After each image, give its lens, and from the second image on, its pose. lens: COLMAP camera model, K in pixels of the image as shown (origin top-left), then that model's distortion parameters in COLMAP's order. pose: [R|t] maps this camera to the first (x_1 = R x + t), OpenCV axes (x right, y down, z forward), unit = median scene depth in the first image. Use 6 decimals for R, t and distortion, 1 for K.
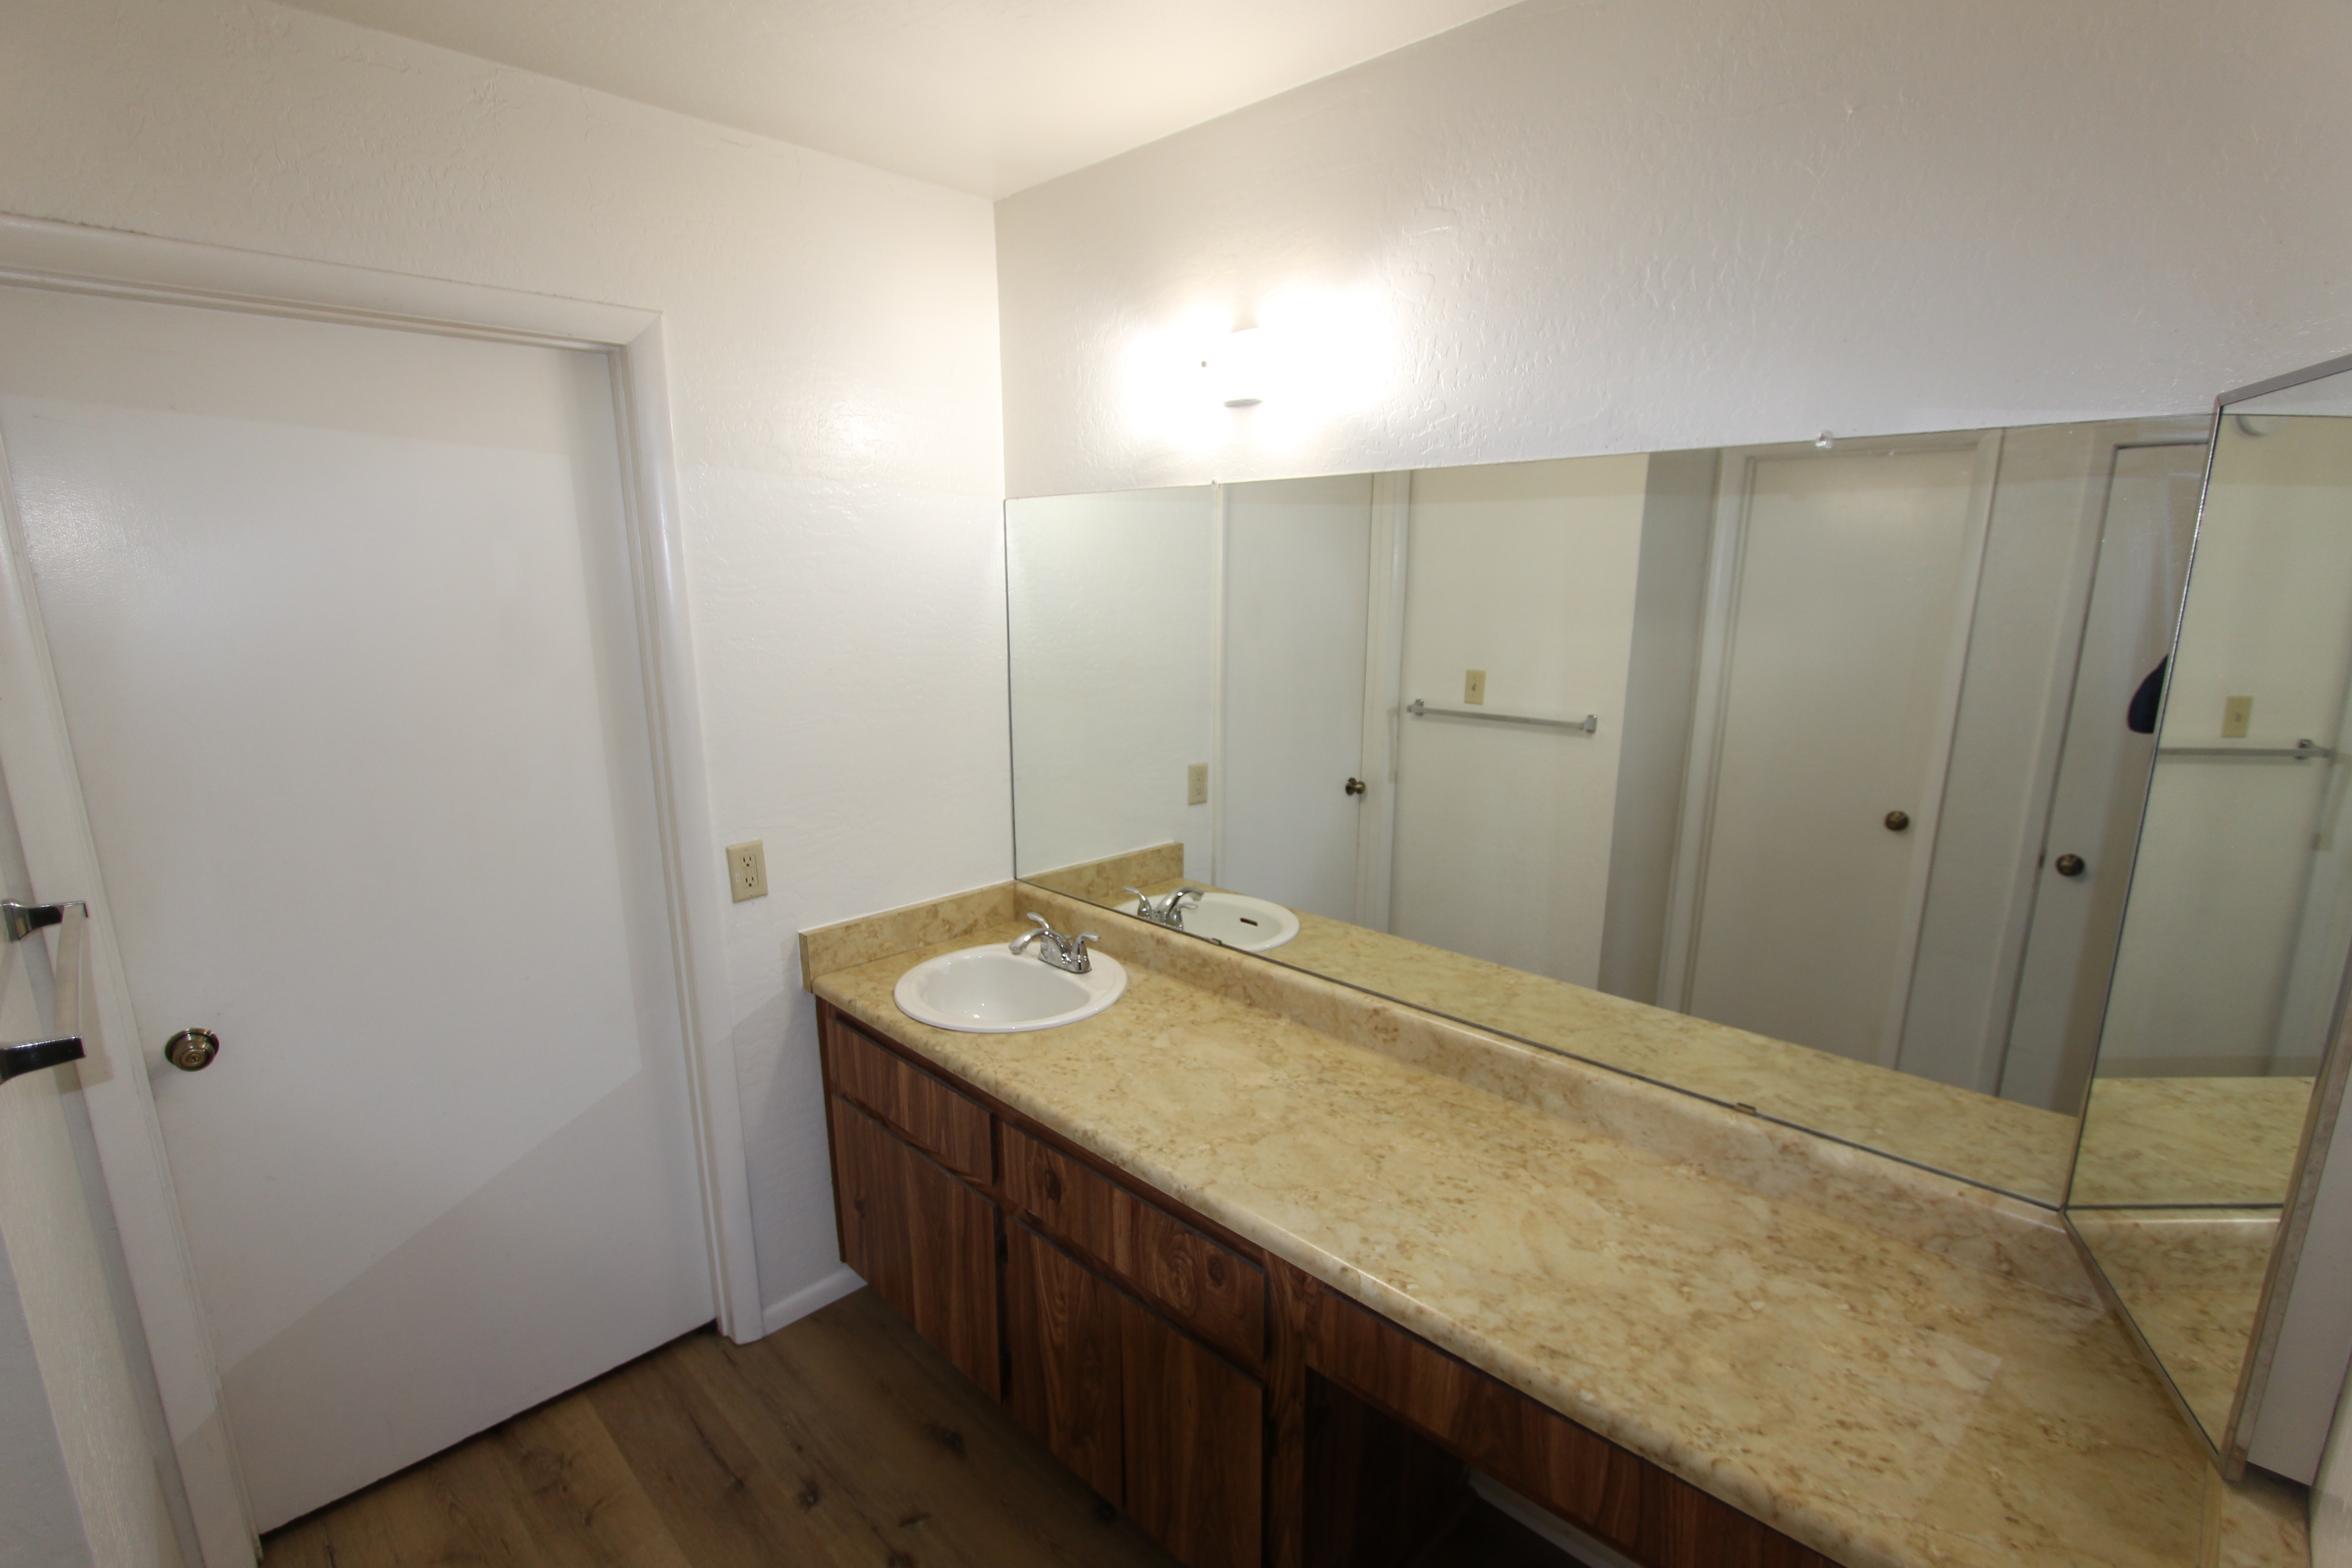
lens RADIAL K [[1077.9, 0, 1183.0], [0, 1077.9, 803.9], [0, 0, 1]] dist [-0.021171, 0.004524]
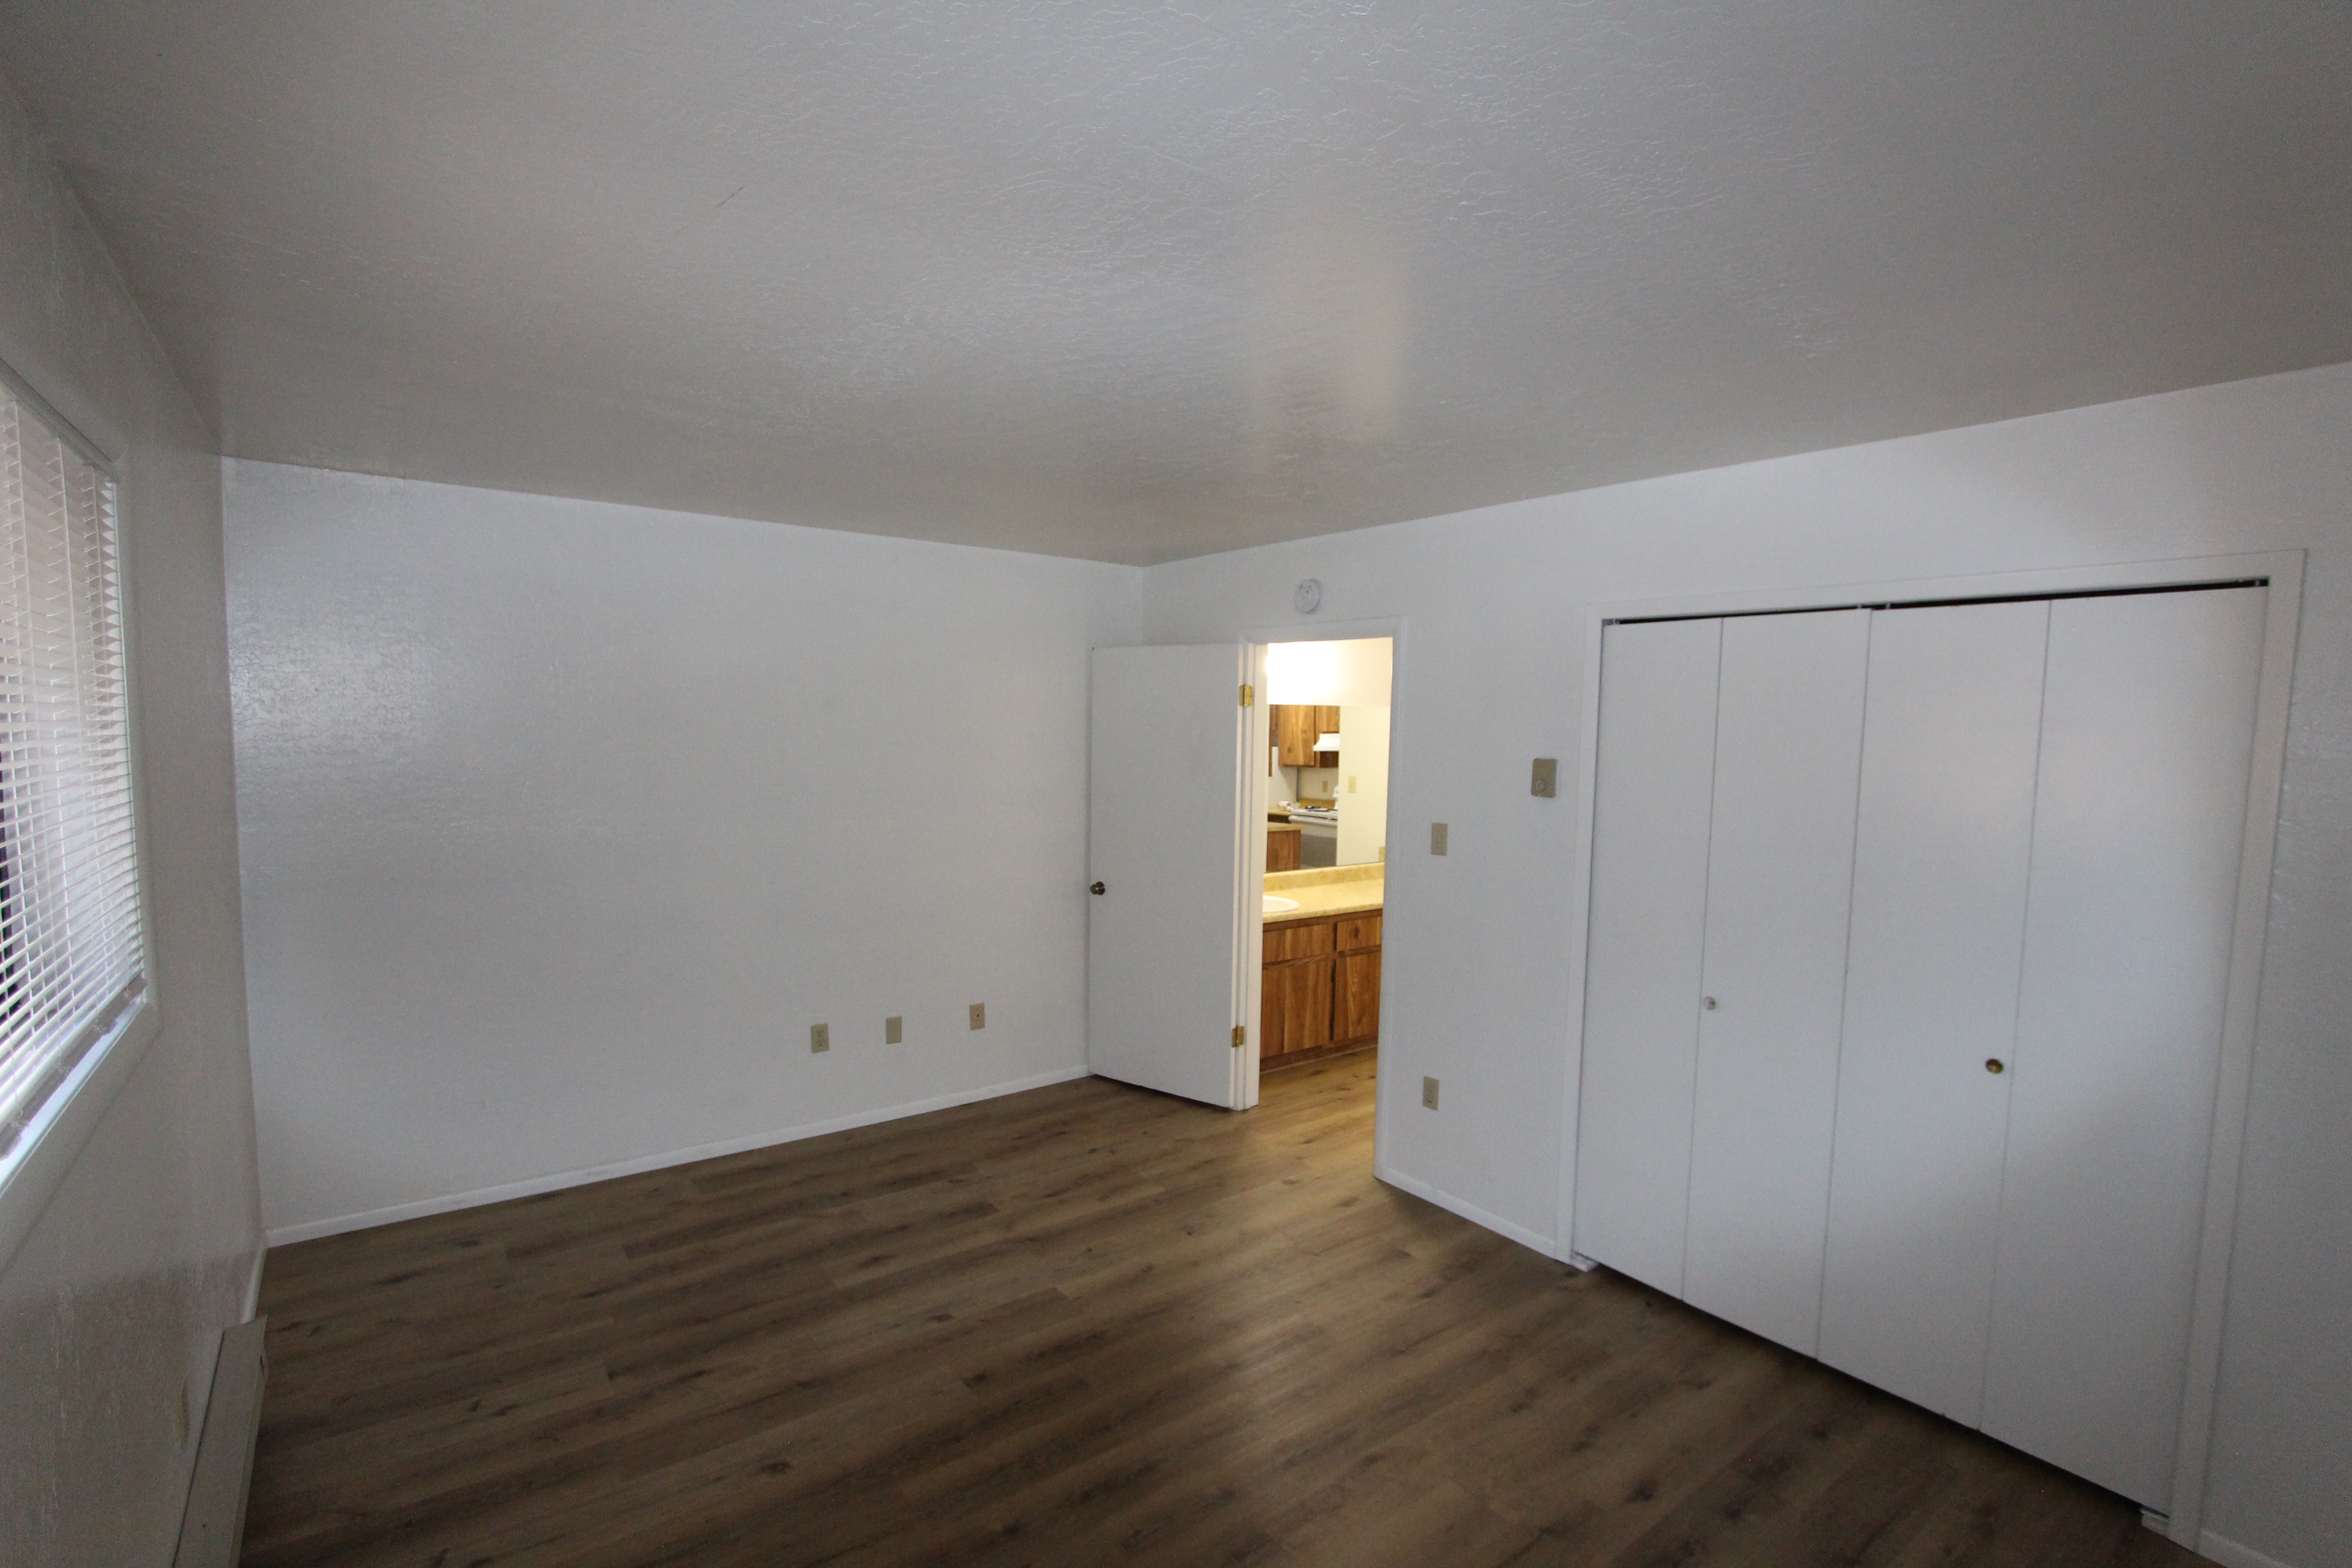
lens RADIAL K [[1077.9, 0, 1191.1], [0, 1077.9, 792.0], [0, 0, 1]] dist [-0.021171, 0.004524]
pose [[0.127915, -0.049837, 0.990532, -3.148060], [0.203232, 0.978860, 0.023005, -0.209514], [-0.970739, 0.198365, 0.135339, 0.921125]]
